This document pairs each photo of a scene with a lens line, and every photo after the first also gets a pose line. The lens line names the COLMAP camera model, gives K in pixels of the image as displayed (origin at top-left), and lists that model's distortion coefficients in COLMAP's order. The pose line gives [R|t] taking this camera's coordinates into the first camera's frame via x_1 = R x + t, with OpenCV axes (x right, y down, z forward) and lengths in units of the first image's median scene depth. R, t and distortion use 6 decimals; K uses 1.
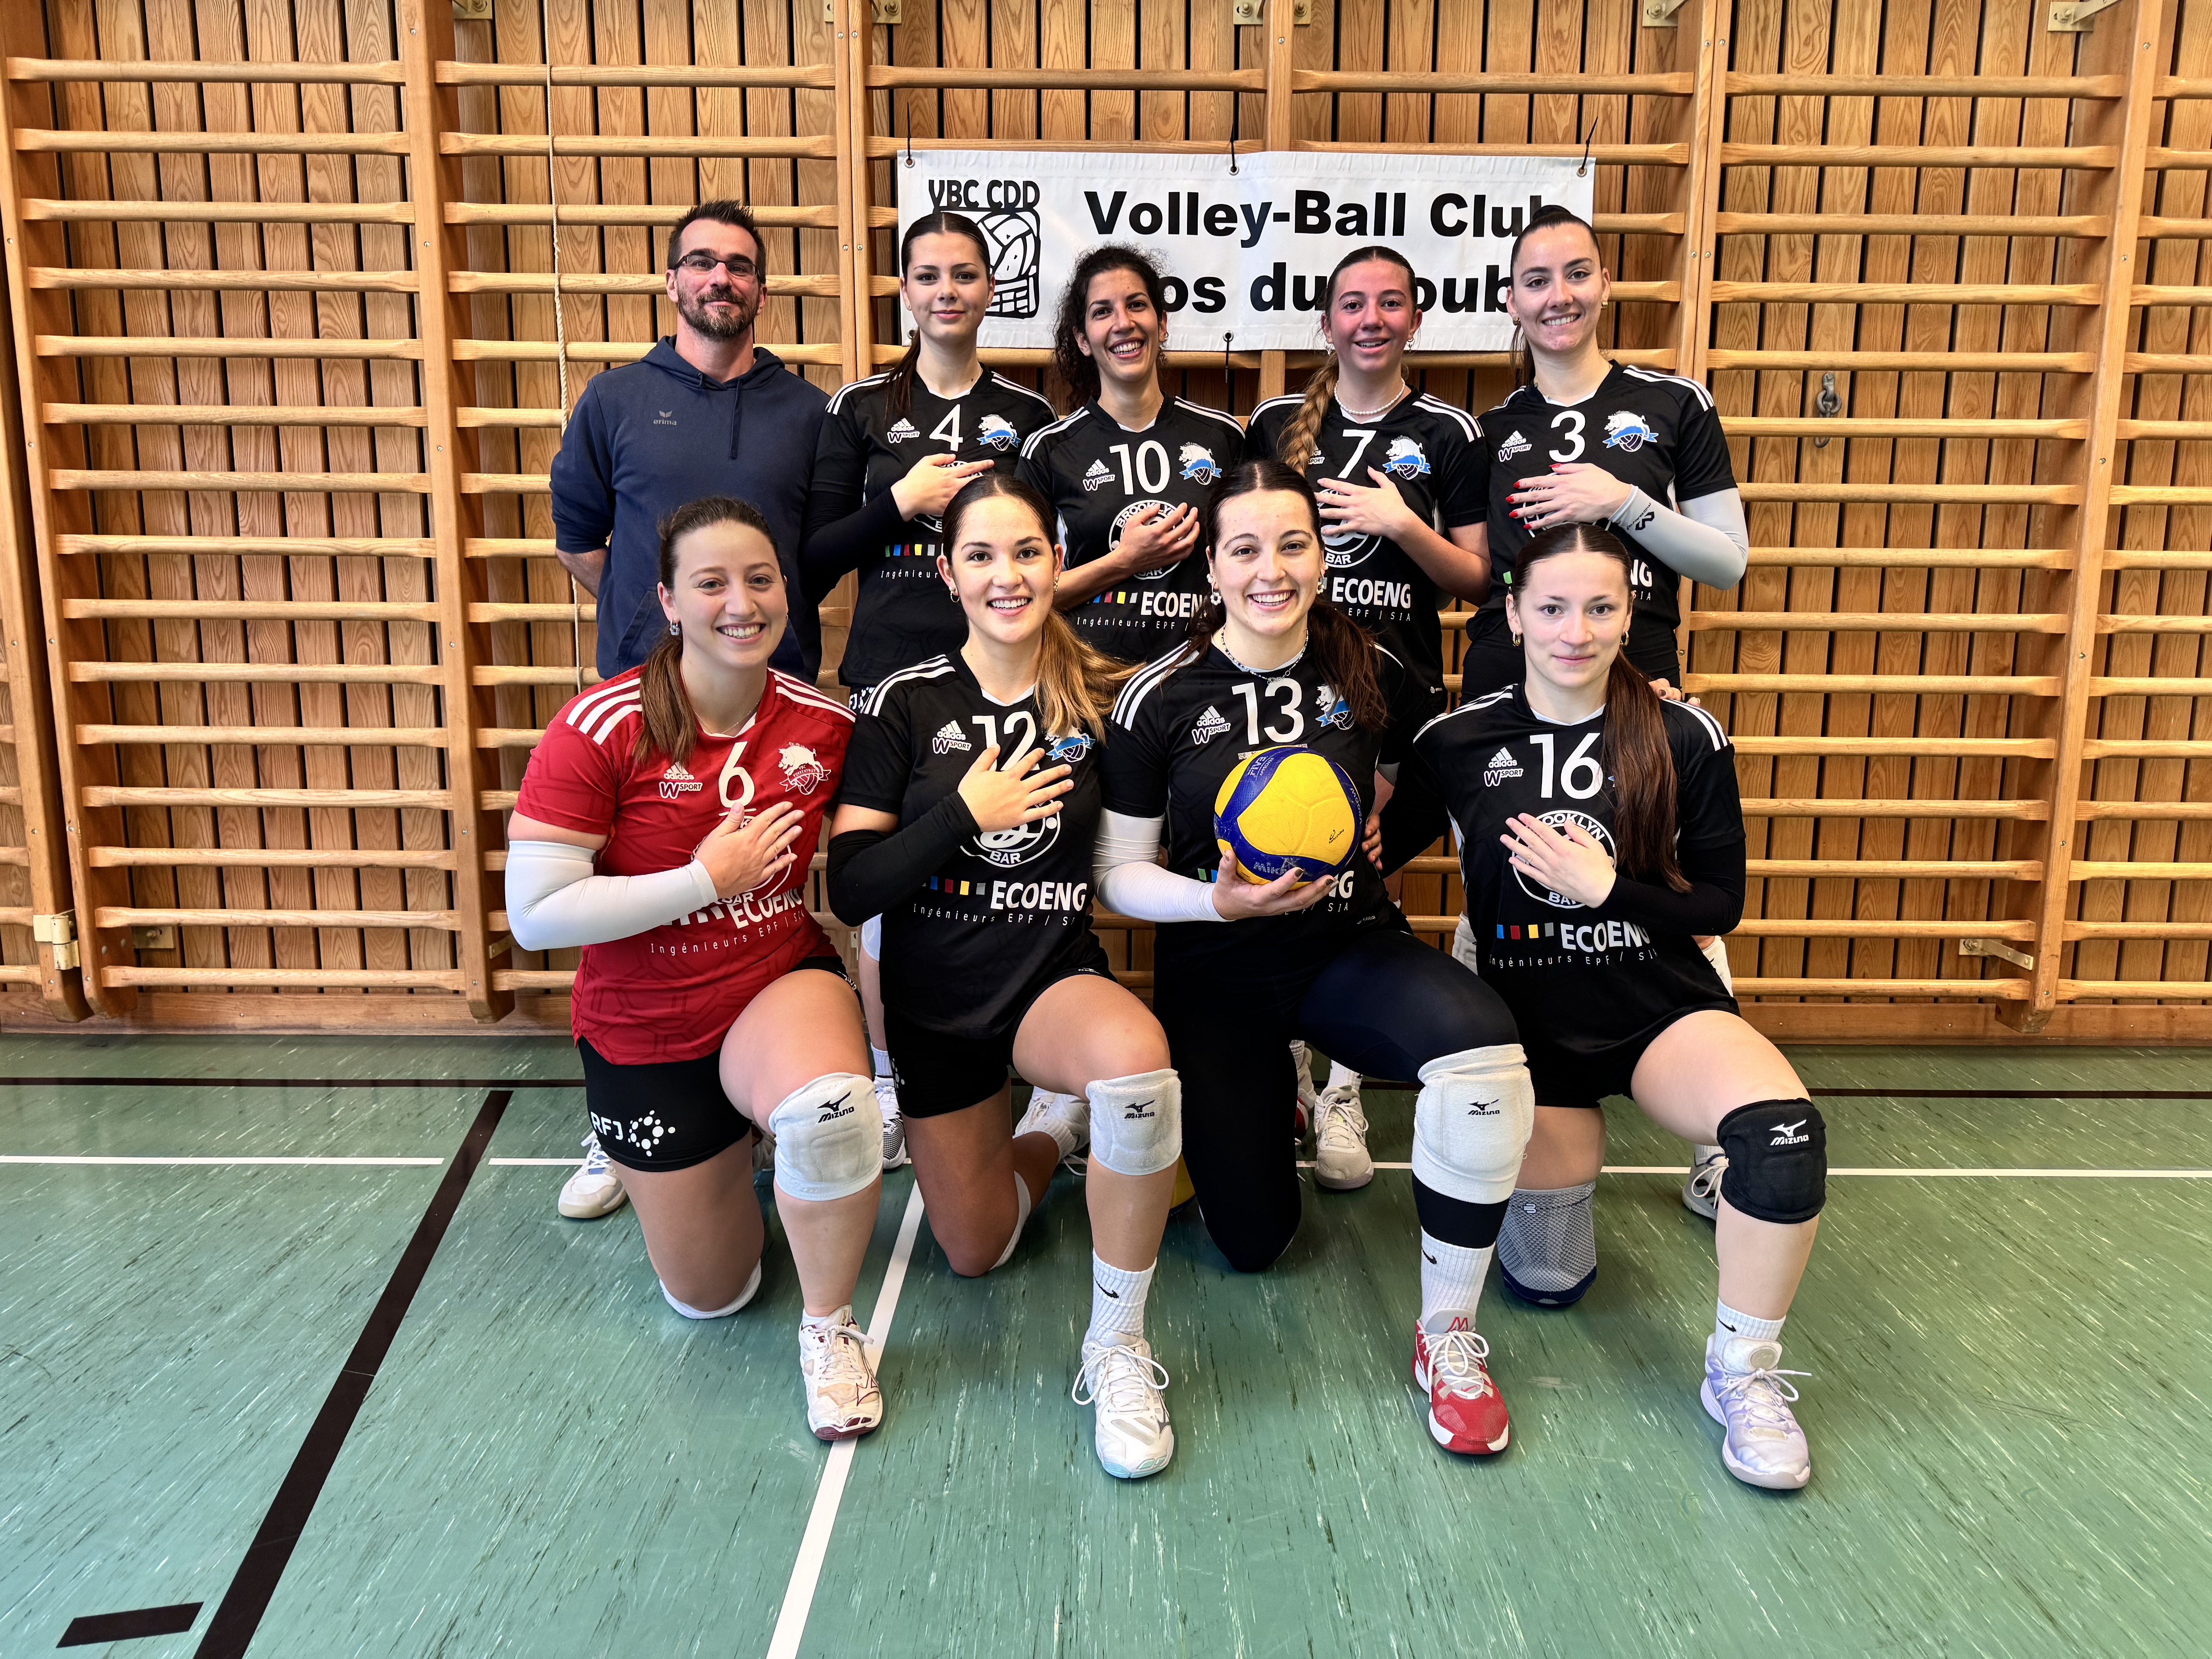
lens RADIAL K [[1581.4, 0, 1113.0], [0, 1581.4, 813.5], [0, 0, 1]] dist [0.026565, -0.024391]
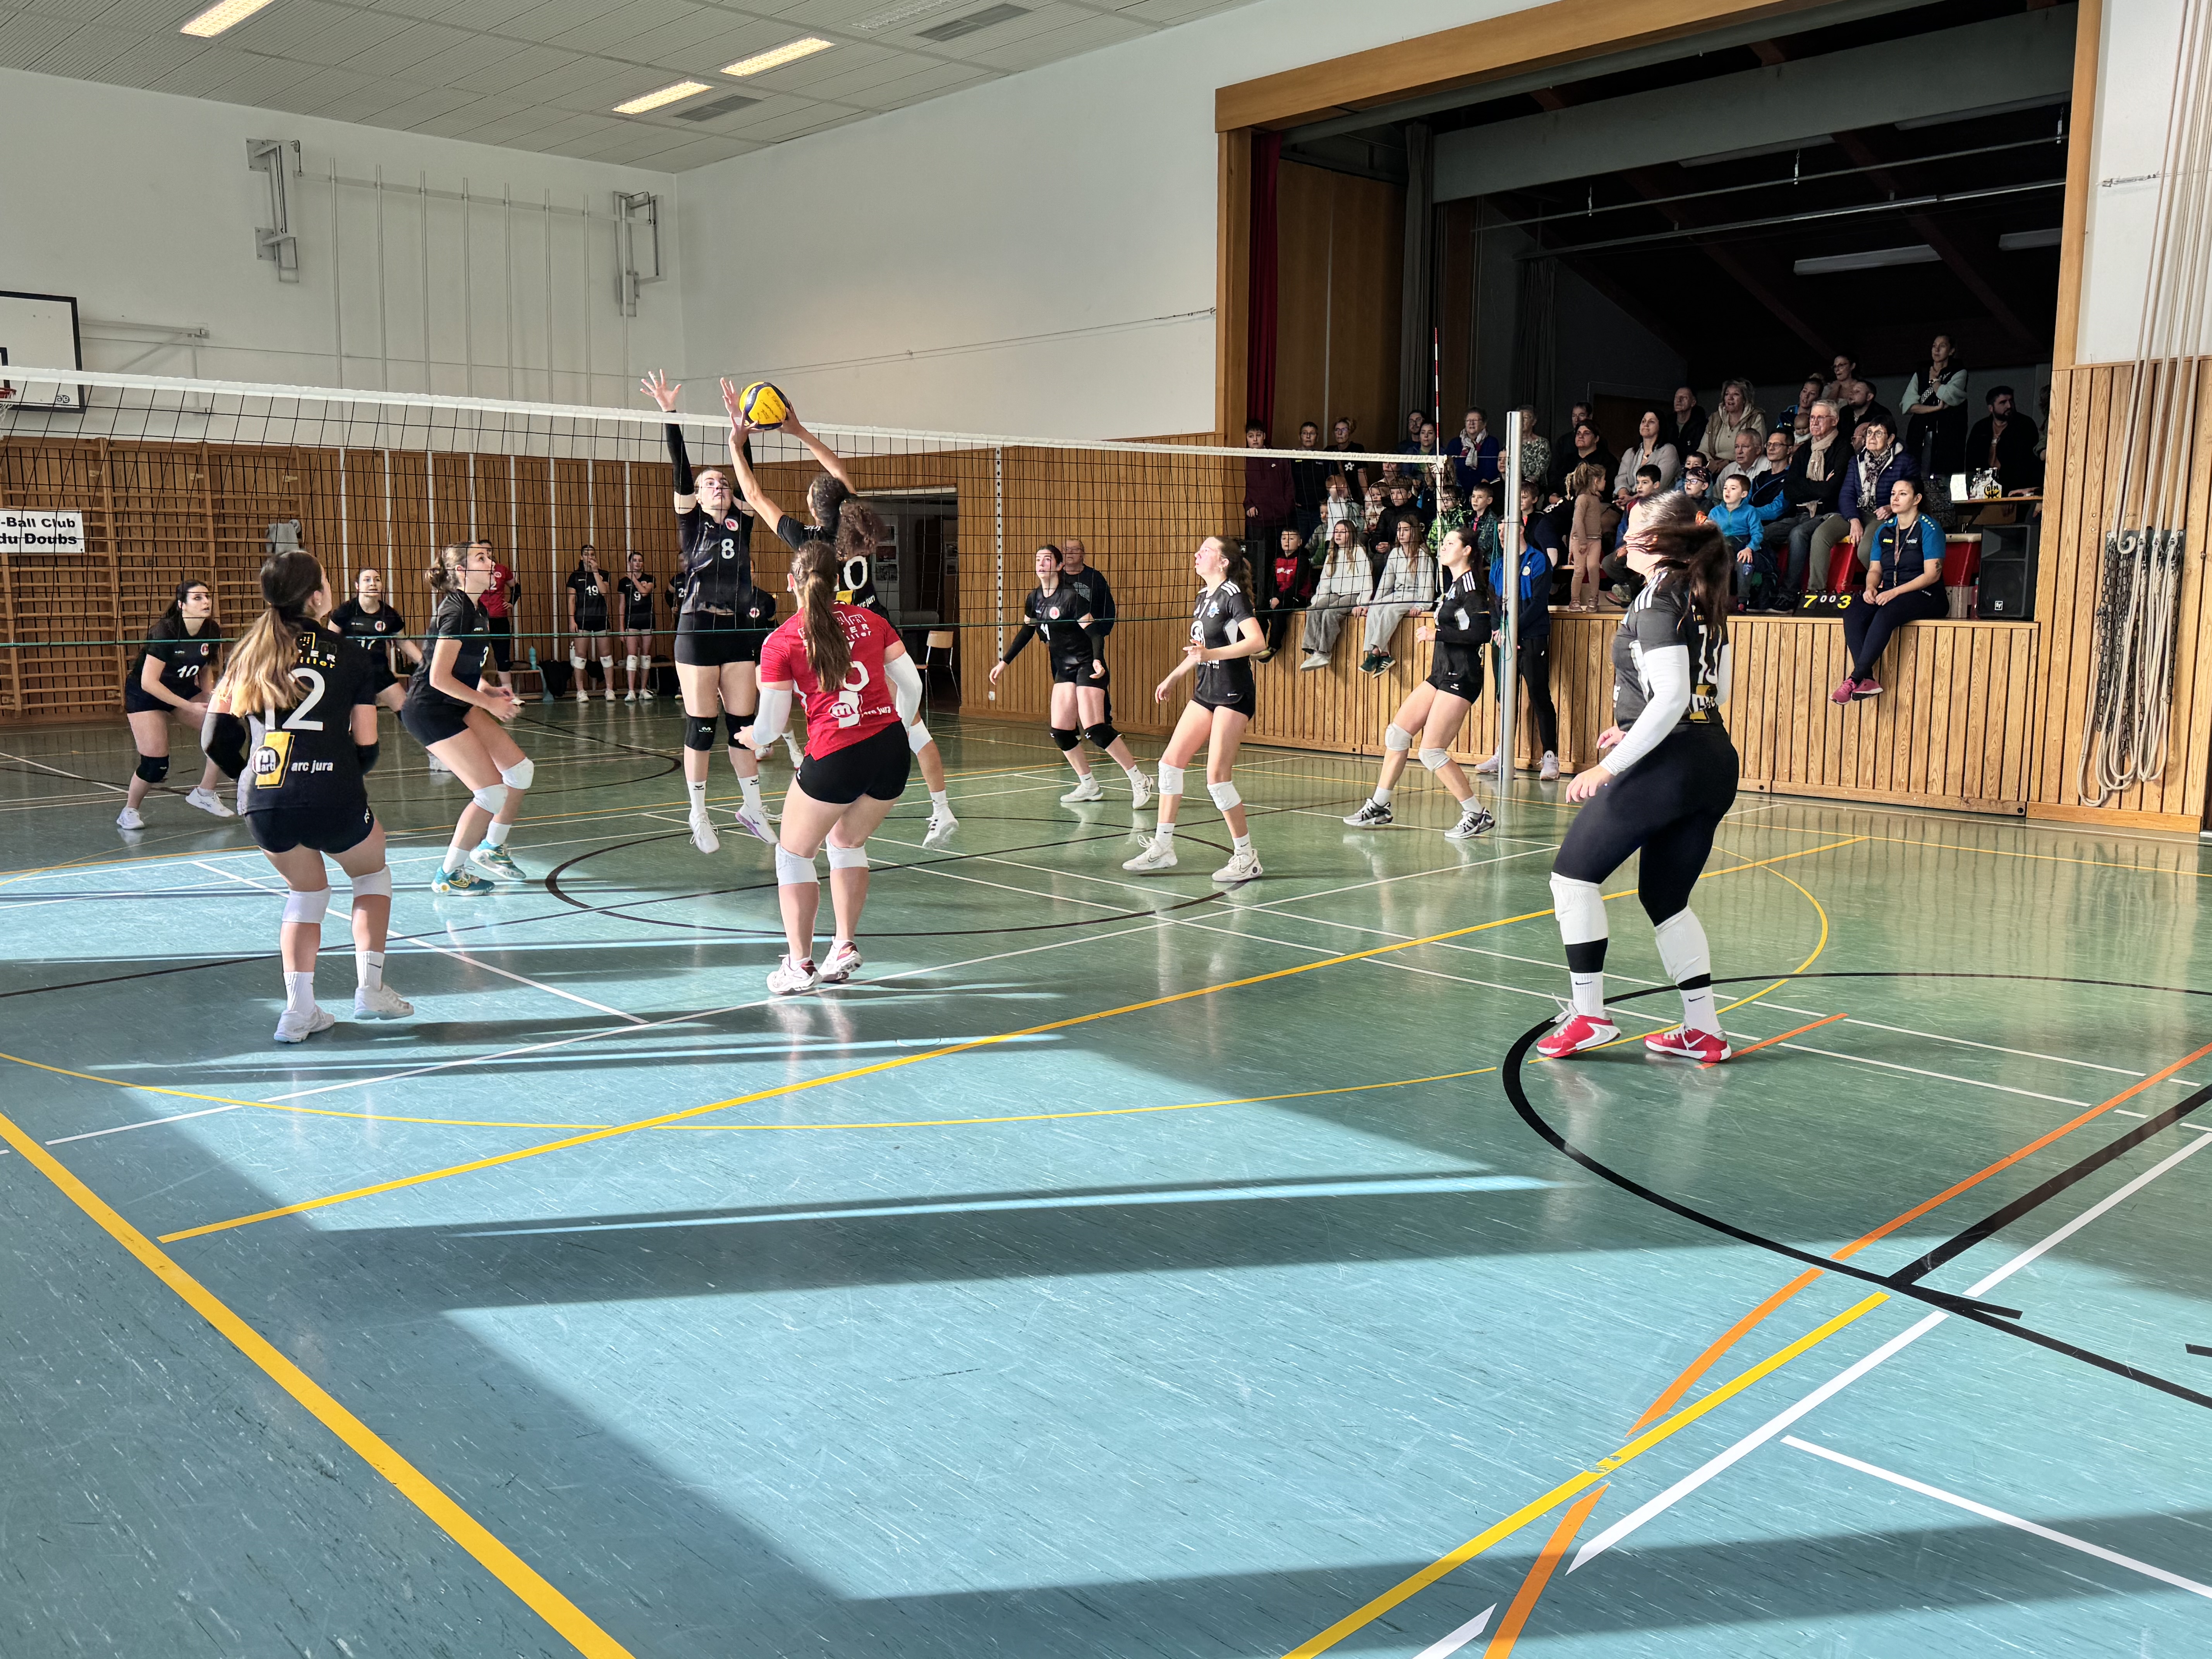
lens RADIAL K [[1831.3, 0, 1094.2], [0, 1831.3, 826.4], [0, 0, 1]] dist [0.060519, -0.087325]
pose [[0.718017, -0.109366, 0.687380, -1.299471], [0.122710, 0.991999, 0.029654, 0.650357], [-0.685123, 0.063056, 0.725693, -4.578159]]
